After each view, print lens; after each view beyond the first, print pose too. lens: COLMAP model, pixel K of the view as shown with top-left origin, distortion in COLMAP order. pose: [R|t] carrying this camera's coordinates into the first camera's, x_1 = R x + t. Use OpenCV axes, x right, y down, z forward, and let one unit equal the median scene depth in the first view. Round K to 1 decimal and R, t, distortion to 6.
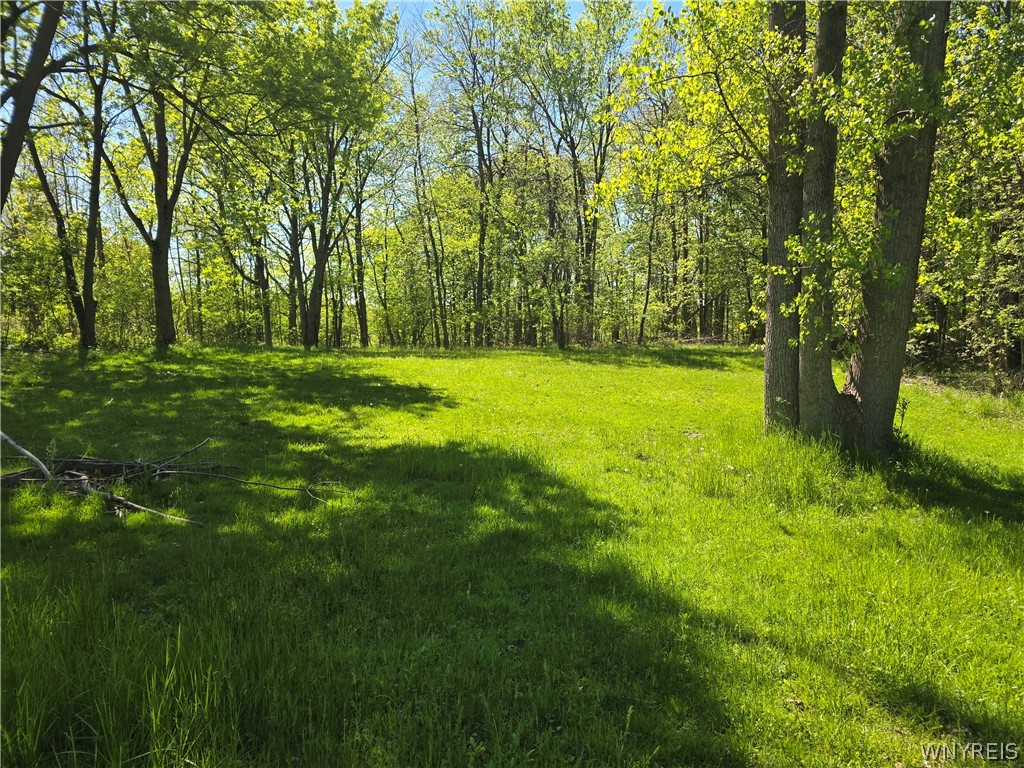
lens RADIAL K [[681.0, 0, 512.0], [0, 681.0, 384.0], [0, 0, 1]] dist [0.007164, 0.001509]
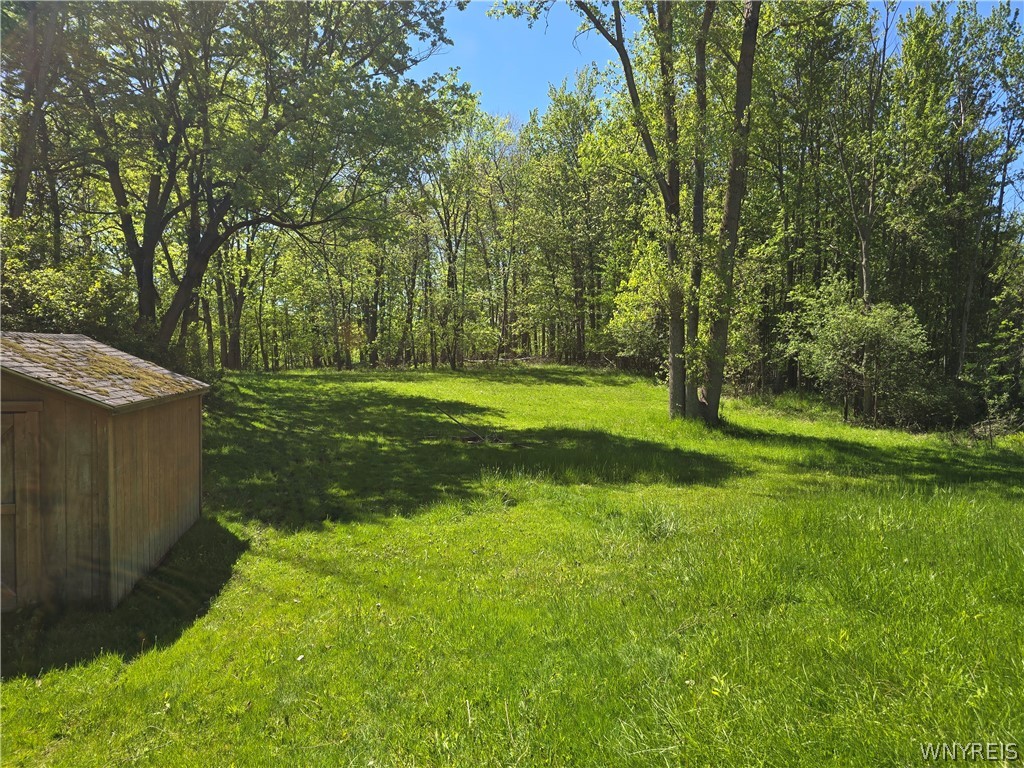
lens RADIAL K [[681.0, 0, 512.0], [0, 681.0, 384.0], [0, 0, 1]] dist [0.007164, 0.001509]
pose [[0.941286, -0.024522, 0.336719, -0.958416], [0.027838, 0.999600, -0.005023, -0.054179], [-0.336461, 0.014101, 0.941592, -1.083491]]
